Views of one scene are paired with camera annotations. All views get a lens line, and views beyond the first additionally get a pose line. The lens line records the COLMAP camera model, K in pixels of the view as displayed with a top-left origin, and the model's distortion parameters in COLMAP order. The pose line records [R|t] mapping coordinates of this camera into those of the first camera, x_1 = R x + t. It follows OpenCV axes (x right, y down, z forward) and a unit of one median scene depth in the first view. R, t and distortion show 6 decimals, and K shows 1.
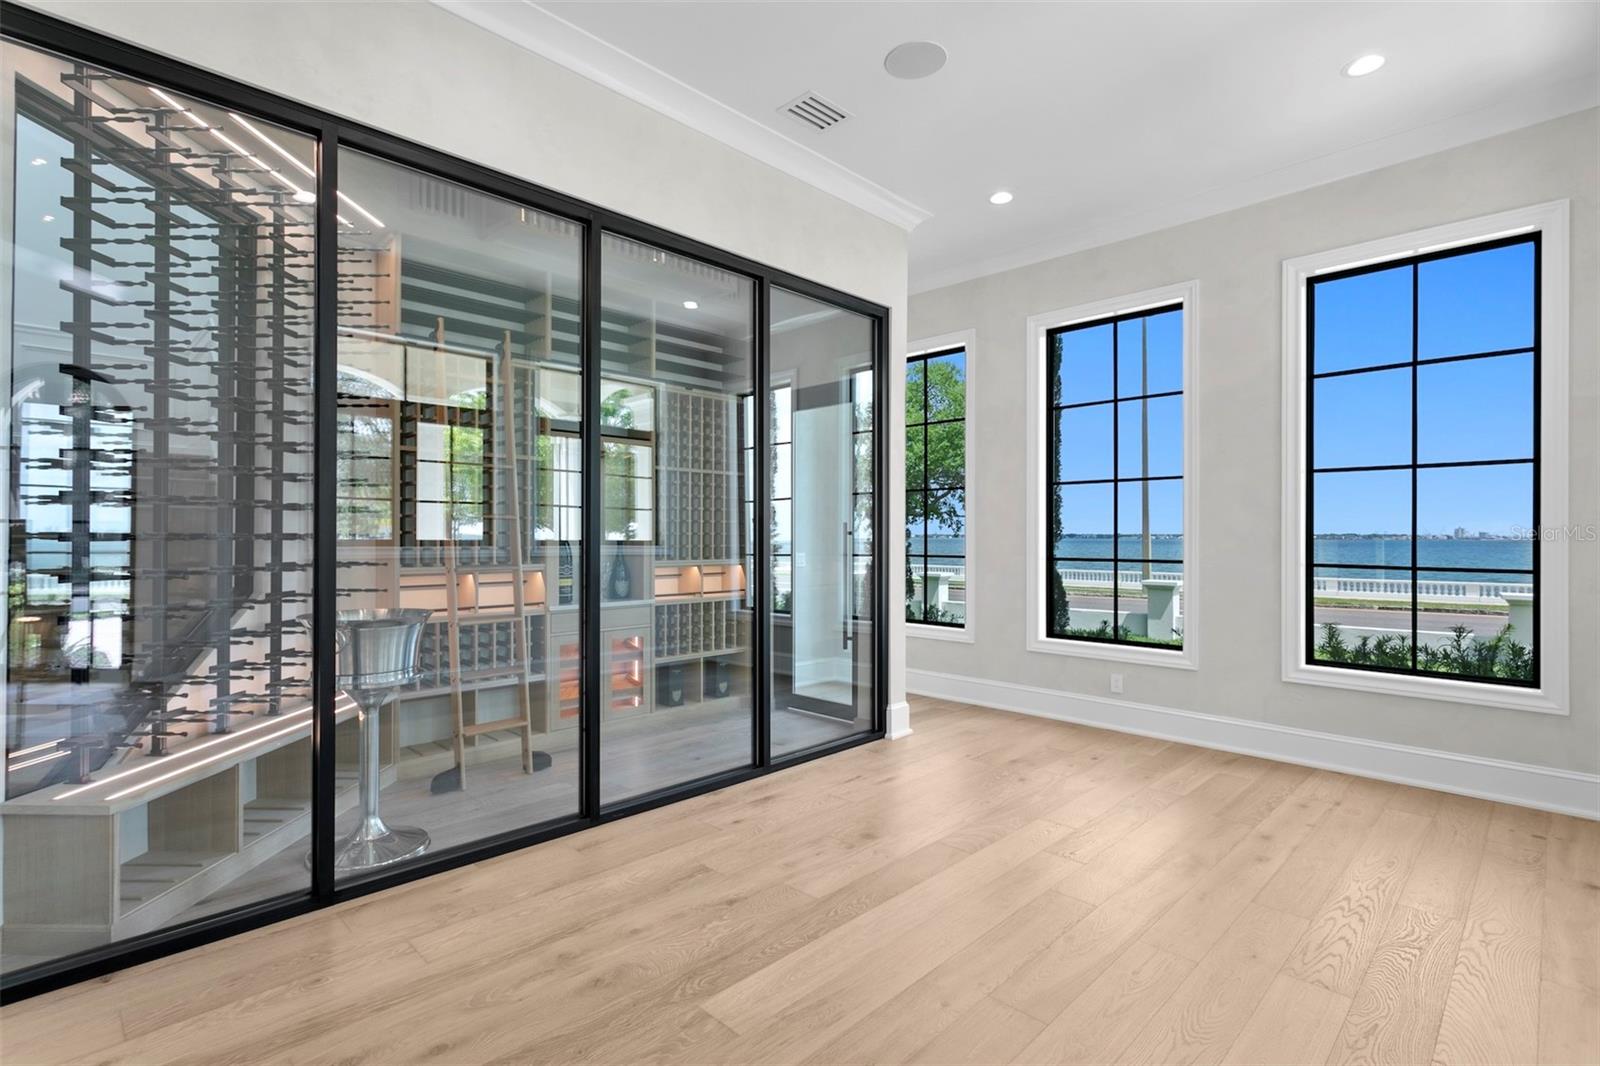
lens RADIAL K [[757.5, 0, 762.9], [0, 757.5, 541.6], [0, 0, 1]] dist [0.004652, 0.001340]
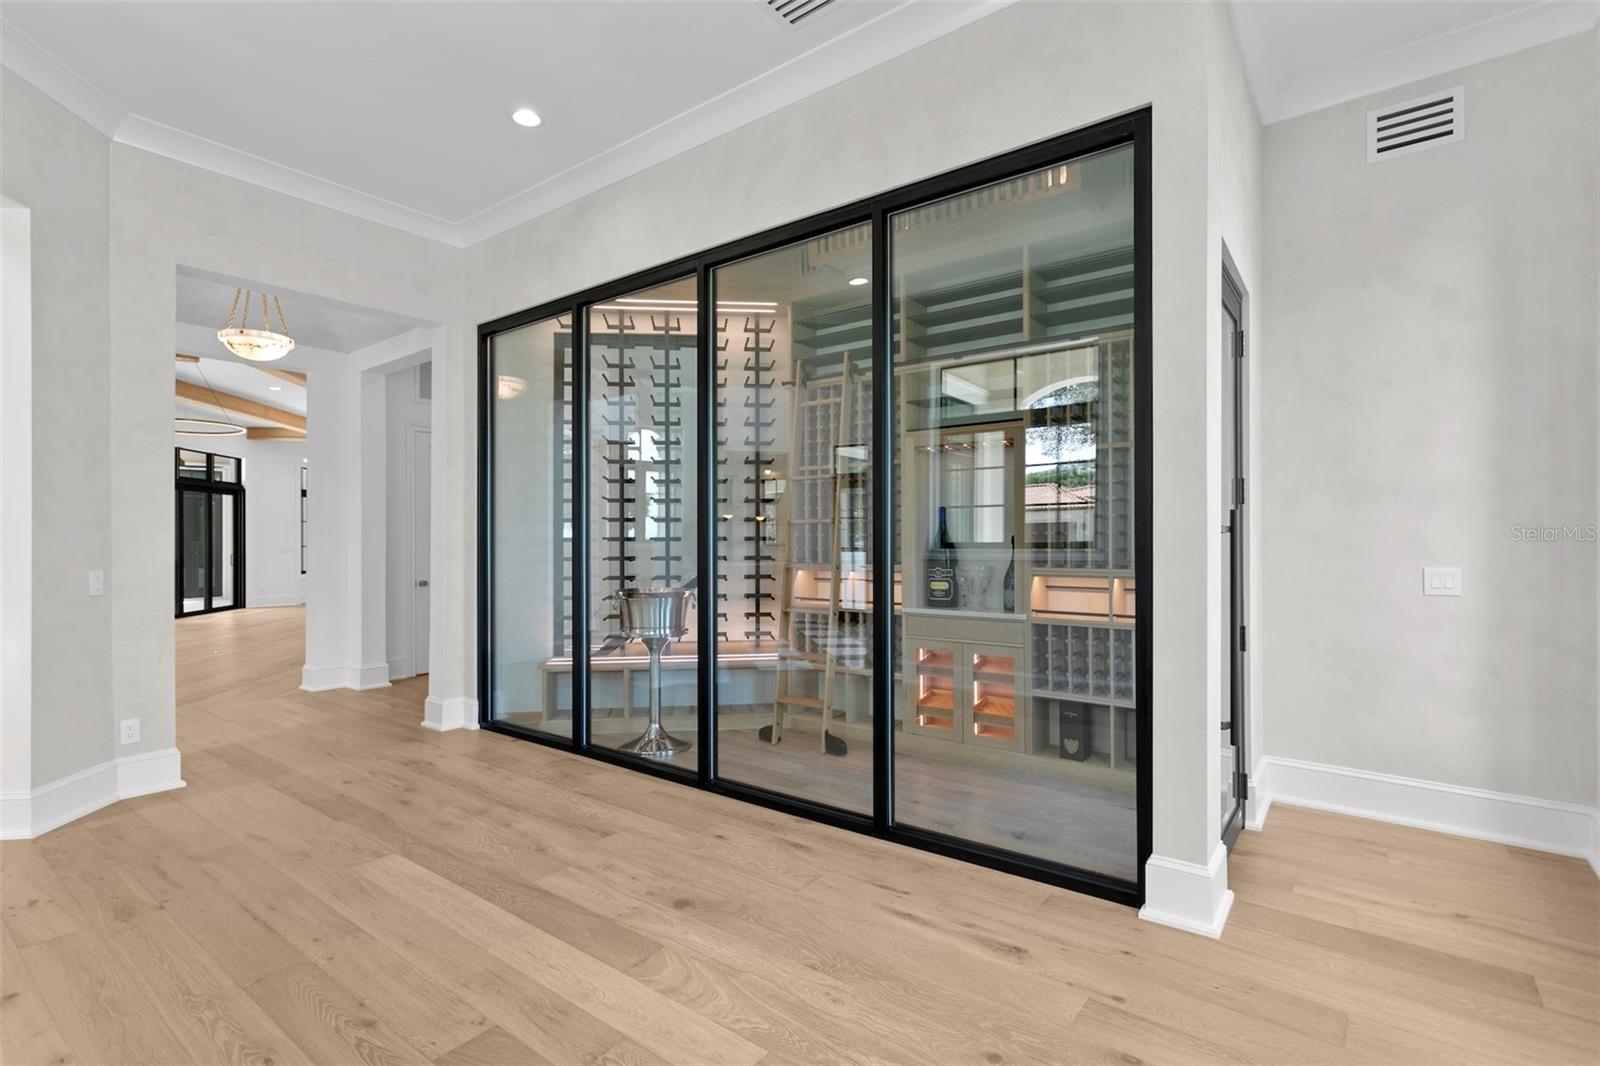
lens RADIAL K [[757.5, 0, 796.8], [0, 757.5, 533.7], [0, 0, 1]] dist [0.004652, 0.001340]
pose [[0.145276, -0.014257, -0.989288, 0.950857], [-0.003120, 0.999885, -0.014867, 0.005080], [0.989386, 0.005246, 0.145215, 0.985838]]
